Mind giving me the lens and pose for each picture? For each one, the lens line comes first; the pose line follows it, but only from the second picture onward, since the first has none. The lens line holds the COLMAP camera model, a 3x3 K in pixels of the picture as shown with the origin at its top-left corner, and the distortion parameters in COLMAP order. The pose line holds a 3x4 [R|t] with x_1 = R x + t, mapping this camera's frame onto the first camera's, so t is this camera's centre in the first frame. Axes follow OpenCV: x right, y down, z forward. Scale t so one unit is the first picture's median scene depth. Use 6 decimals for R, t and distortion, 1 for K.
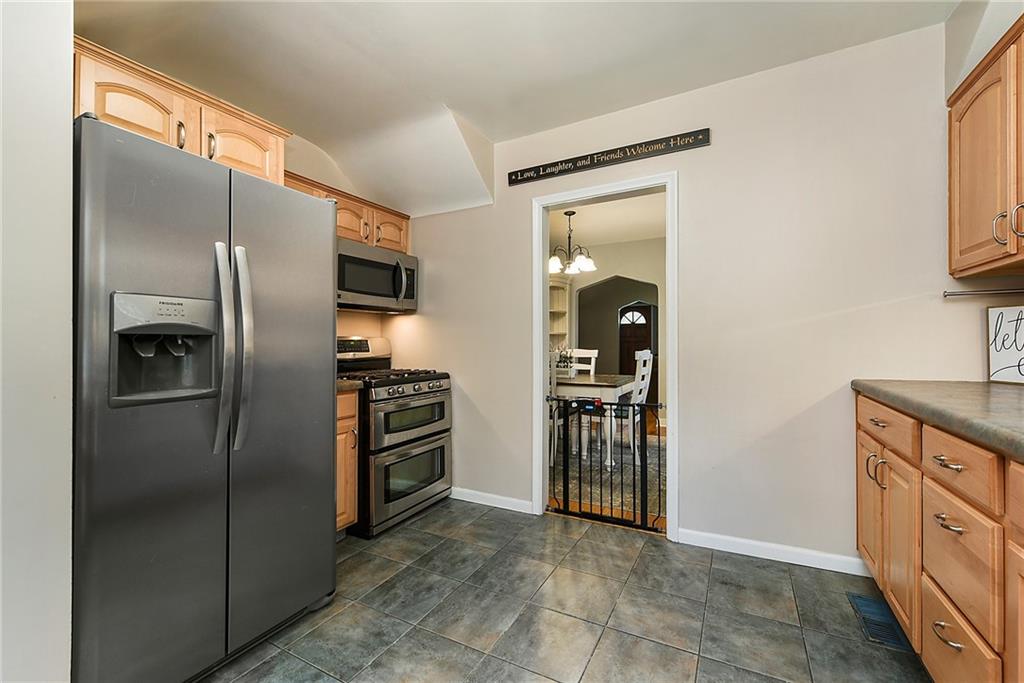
lens RADIAL K [[428.6, 0, 512.0], [0, 428.6, 341.5], [0, 0, 1]] dist [-0.001356, -0.000173]
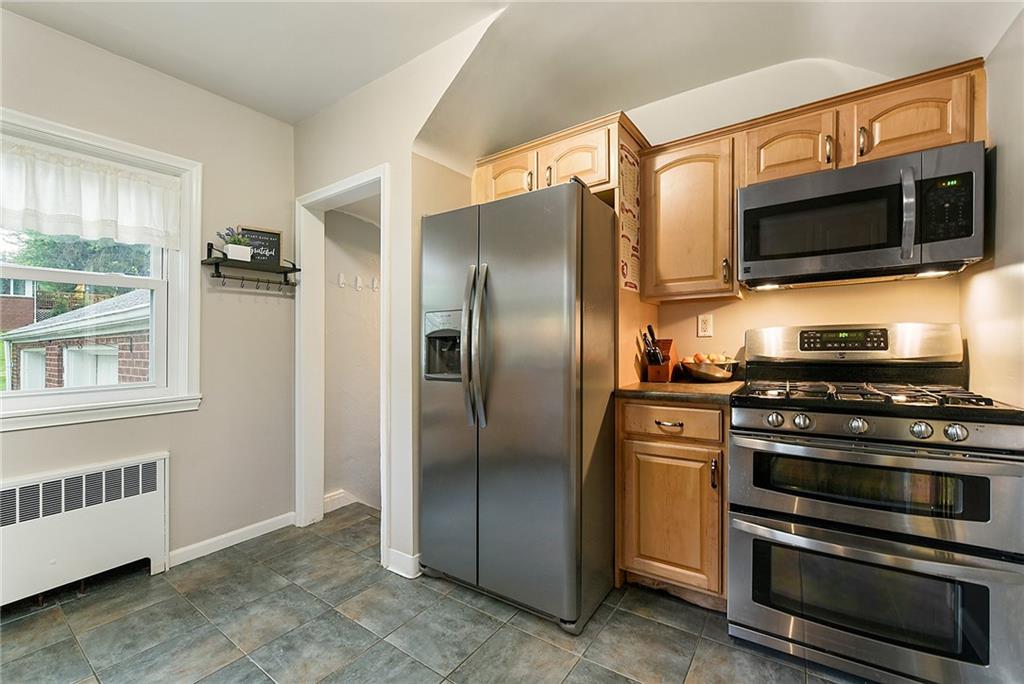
lens RADIAL K [[430.9, 0, 518.4], [0, 430.9, 329.8], [0, 0, 1]] dist [-0.000751, -0.000112]
pose [[-0.105502, -0.021830, -0.994179, 0.337361], [0.018753, 0.999538, -0.023937, 0.002045], [0.994242, -0.021170, -0.105044, 0.697962]]
